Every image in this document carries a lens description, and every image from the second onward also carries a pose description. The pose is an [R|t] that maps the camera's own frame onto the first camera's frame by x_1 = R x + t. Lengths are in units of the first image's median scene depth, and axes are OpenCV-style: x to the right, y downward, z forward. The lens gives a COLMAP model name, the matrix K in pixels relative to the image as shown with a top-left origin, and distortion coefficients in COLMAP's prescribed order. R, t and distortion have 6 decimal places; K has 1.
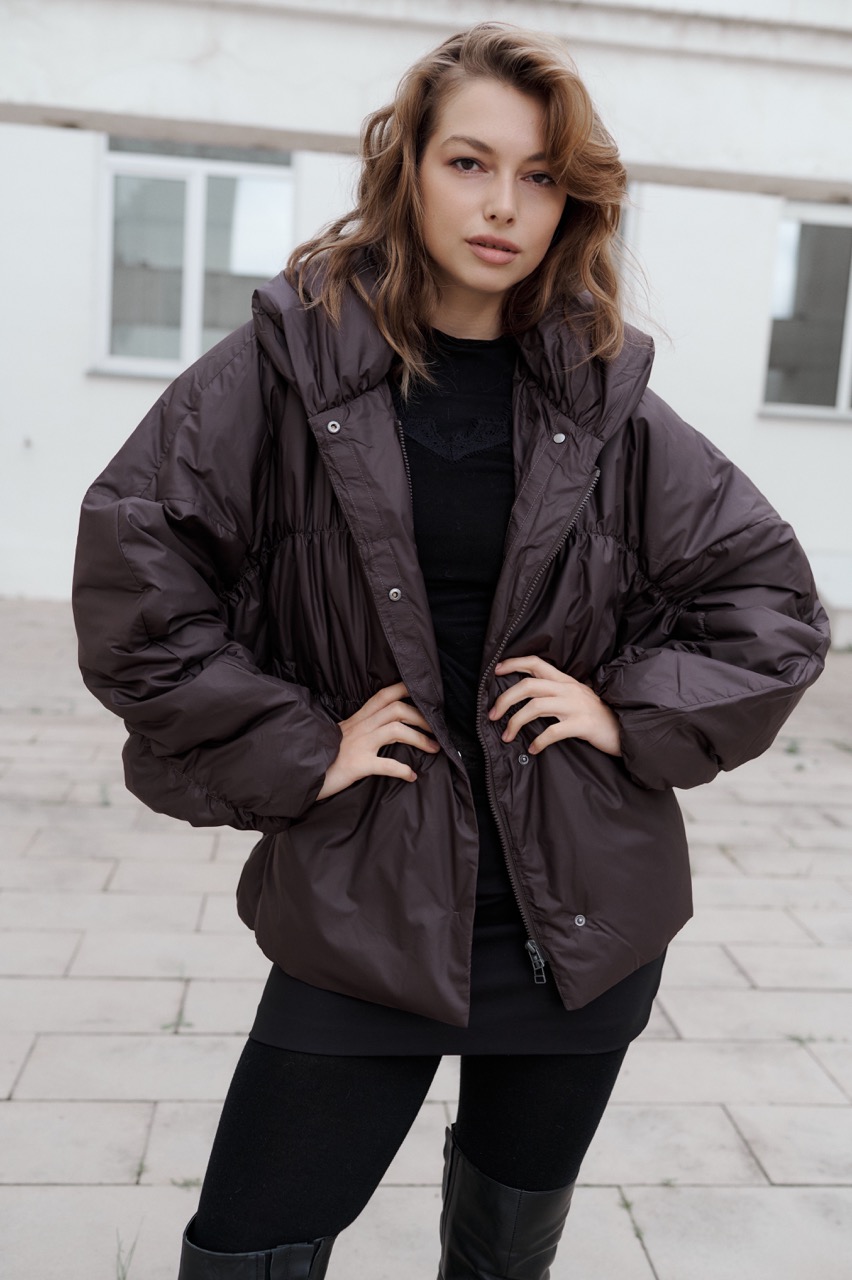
lens RADIAL K [[1267.1, 0, 426.0], [0, 1267.1, 640.0], [0, 0, 1]] dist [0.006312, -0.022776]
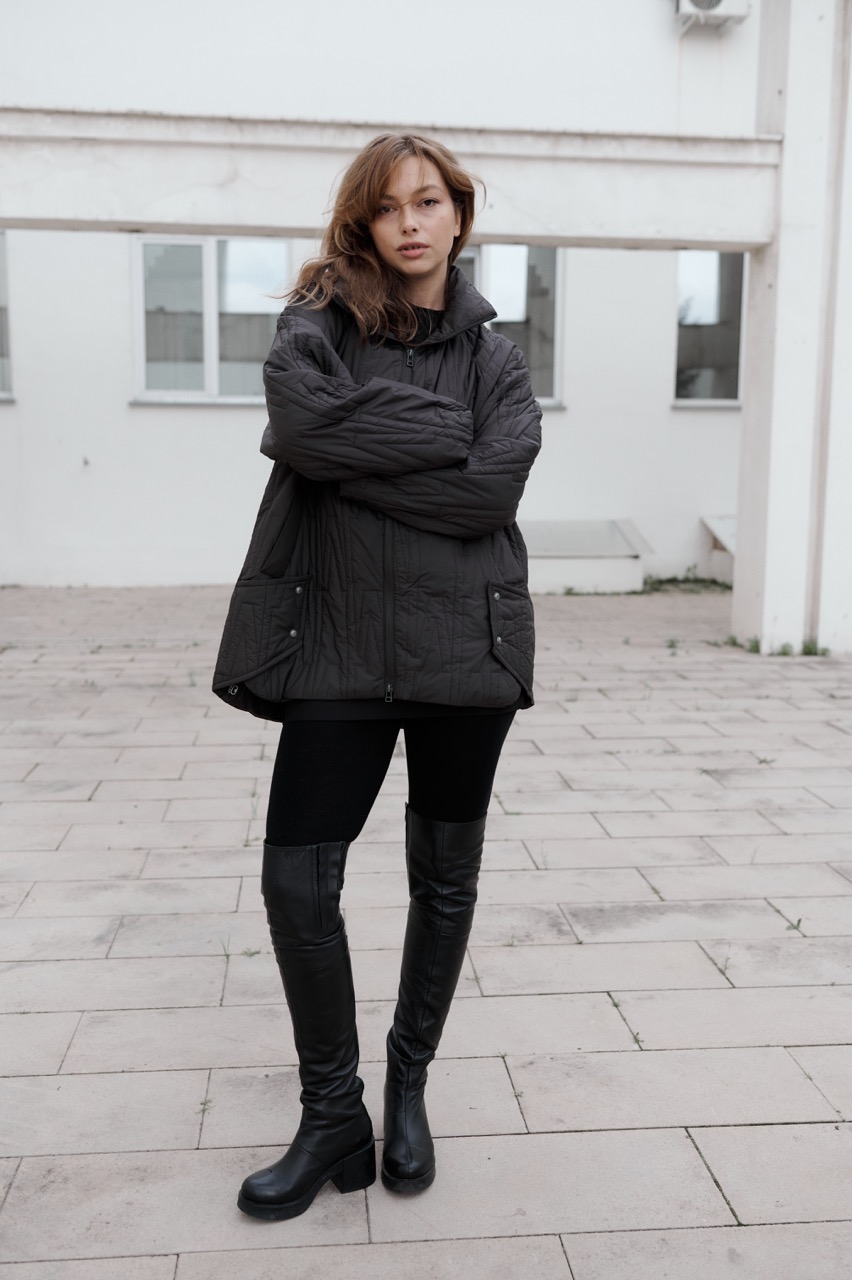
lens RADIAL K [[1267.1, 0, 426.0], [0, 1267.1, 640.0], [0, 0, 1]] dist [0.006312, -0.022776]
pose [[0.998502, -0.054546, -0.004220, 0.049895], [0.054497, 0.998455, -0.010876, 0.155944], [0.004806, 0.010629, 0.999932, -0.742292]]
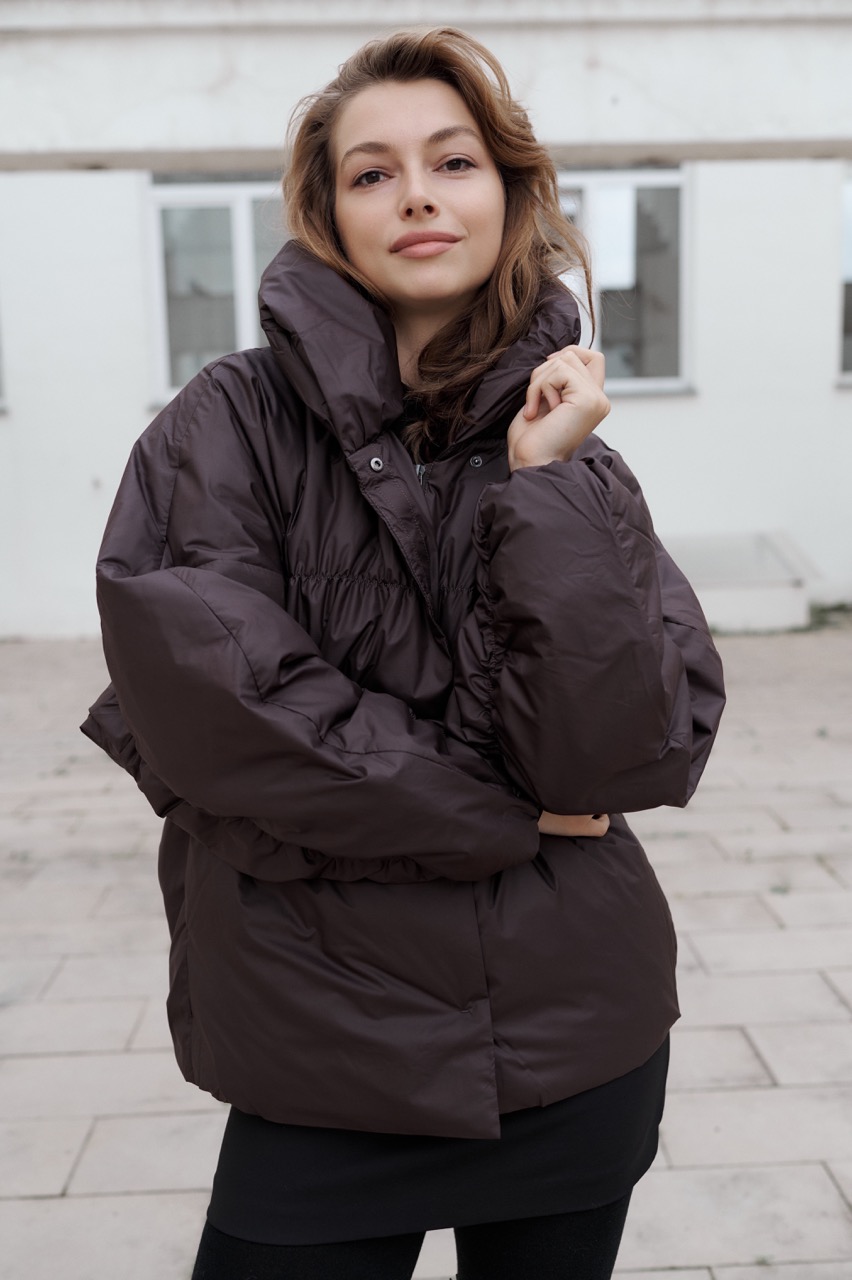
lens RADIAL K [[1267.1, 0, 426.0], [0, 1267.1, 640.0], [0, 0, 1]] dist [0.006312, -0.022776]
pose [[0.993842, -0.078350, -0.078357, 0.042128], [0.078383, 0.996920, -0.002653, -0.026066], [0.078324, -0.003506, 0.996922, 0.054953]]
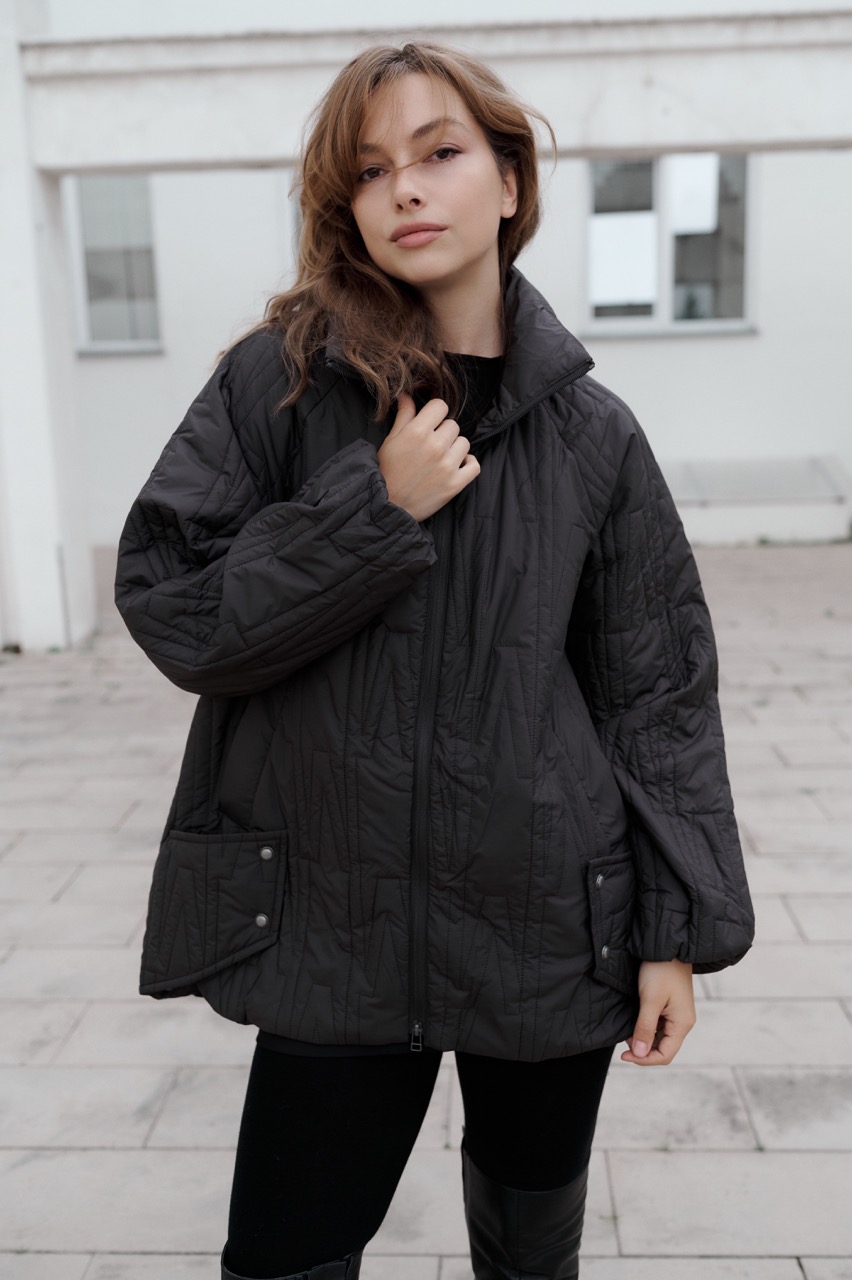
lens RADIAL K [[1247.8, 0, 404.2], [0, 1247.8, 692.3], [0, 0, 1]] dist [-0.054931, -0.006626]
pose [[0.982684, -0.053891, -0.177277, 0.092753], [0.070142, 0.993761, 0.086717, 0.043763], [0.171498, -0.097650, 0.980333, -0.445922]]
